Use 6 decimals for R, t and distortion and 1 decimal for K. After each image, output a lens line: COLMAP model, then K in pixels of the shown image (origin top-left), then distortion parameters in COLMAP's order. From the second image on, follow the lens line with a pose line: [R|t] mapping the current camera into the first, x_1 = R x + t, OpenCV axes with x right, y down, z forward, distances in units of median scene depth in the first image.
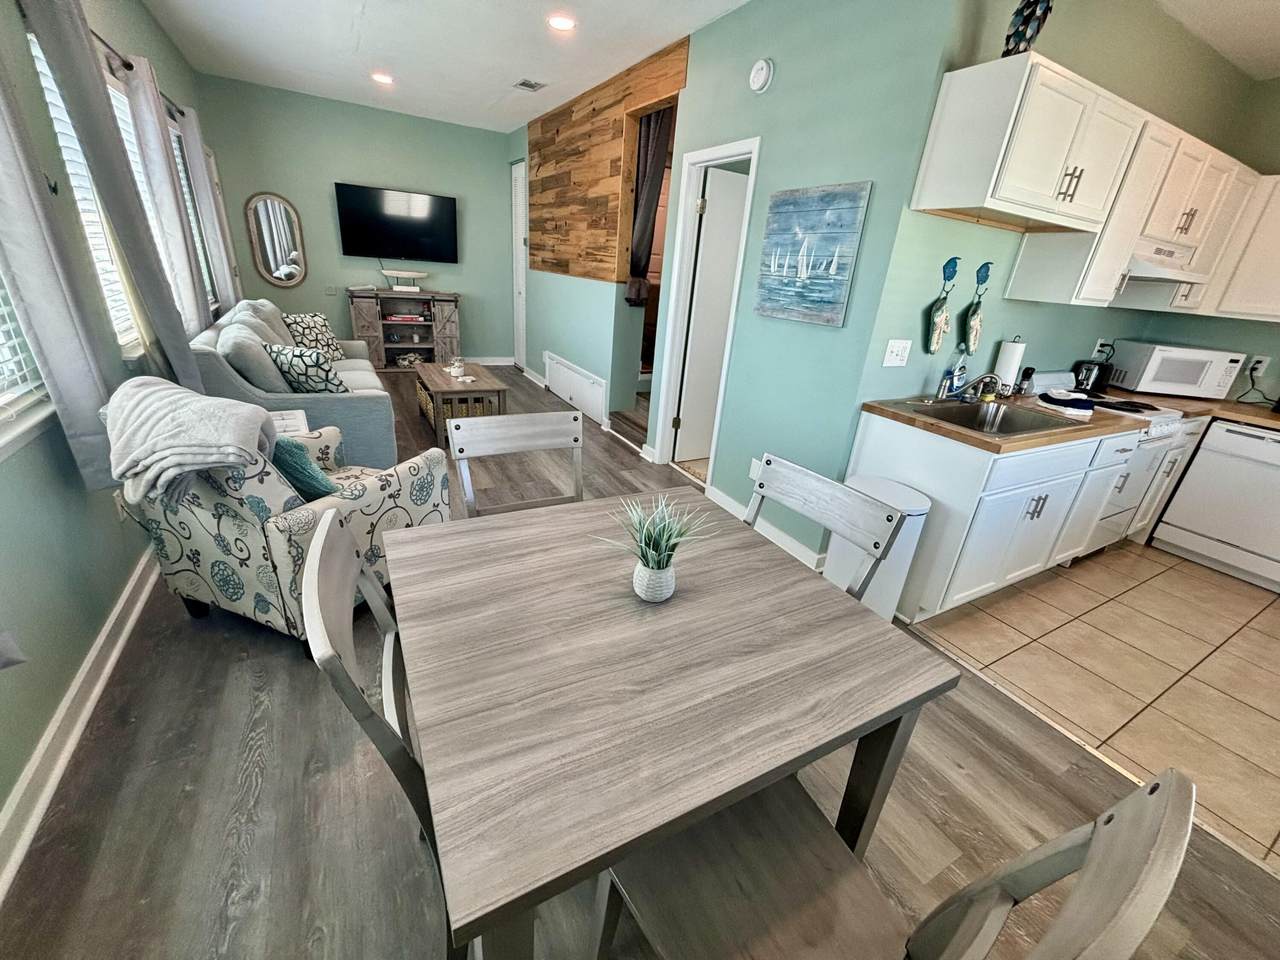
lens RADIAL K [[516.1, 0, 640.0], [0, 516.1, 480.0], [0, 0, 1]] dist [-0.002600, -0.000302]
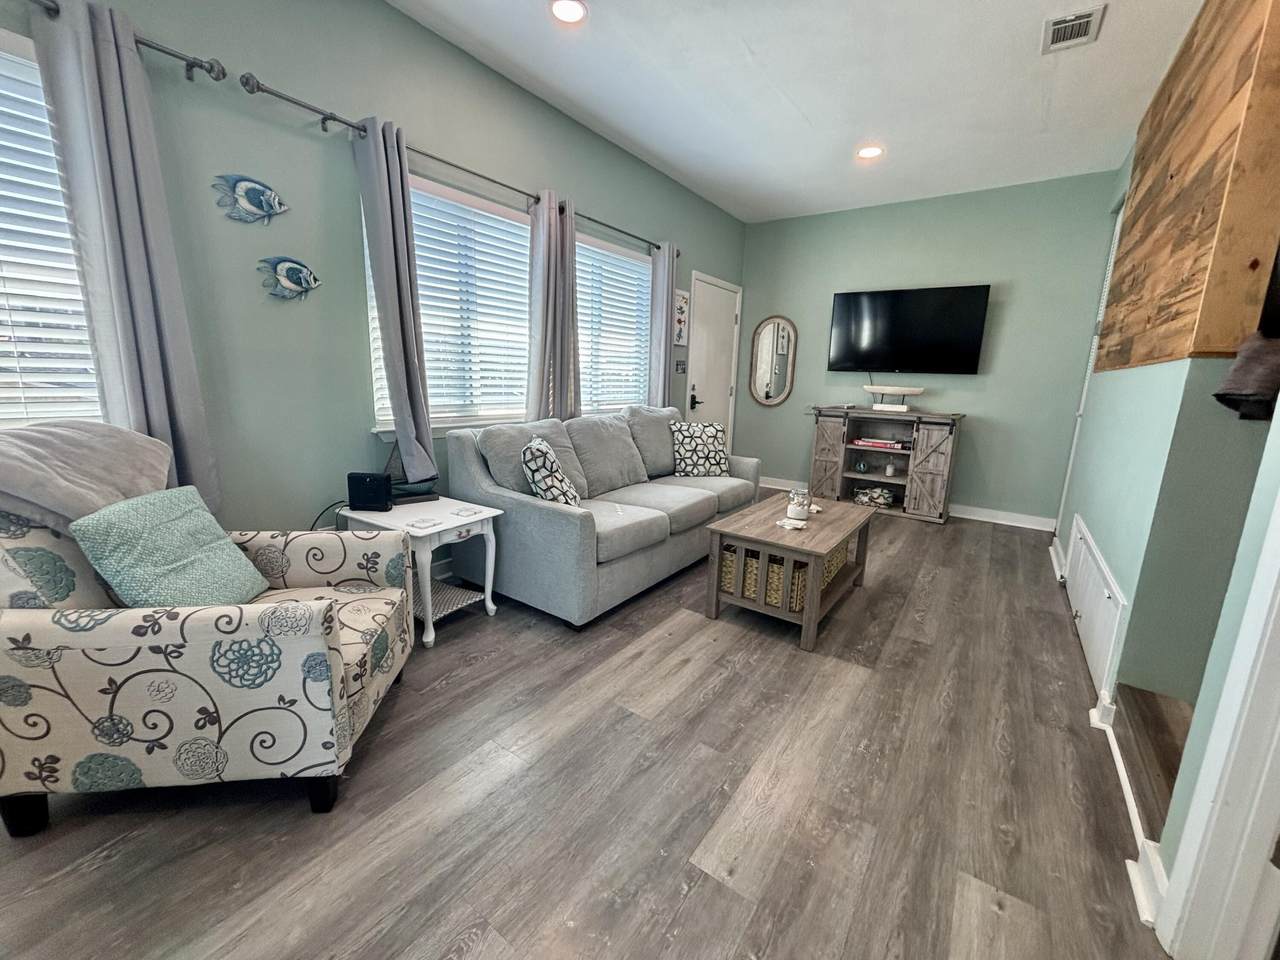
lens RADIAL K [[516.1, 0, 640.0], [0, 516.1, 480.0], [0, 0, 1]] dist [-0.002600, -0.000302]
pose [[0.432297, 0.111791, -0.894775, 0.115140], [-0.342163, 0.938410, -0.048068, -0.138150], [0.834293, 0.326938, 0.443923, 0.503418]]
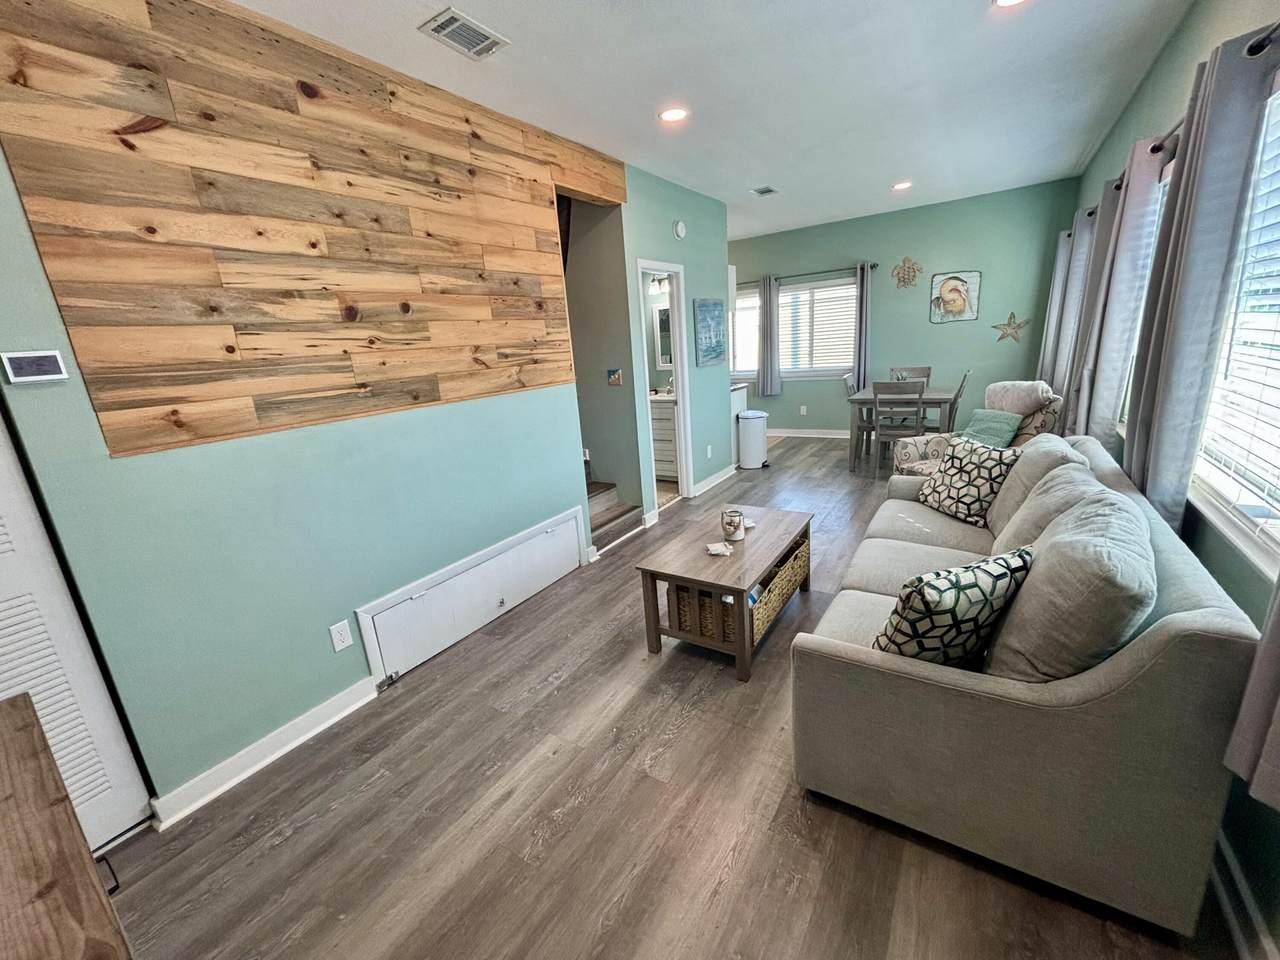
lens RADIAL K [[516.1, 0, 640.0], [0, 516.1, 480.0], [0, 0, 1]] dist [-0.002600, -0.000302]
pose [[-0.467406, -0.283927, 0.837208, -0.757492], [0.368426, 0.798301, 0.476422, -0.567796], [-0.803613, 0.531131, -0.268524, 1.139819]]
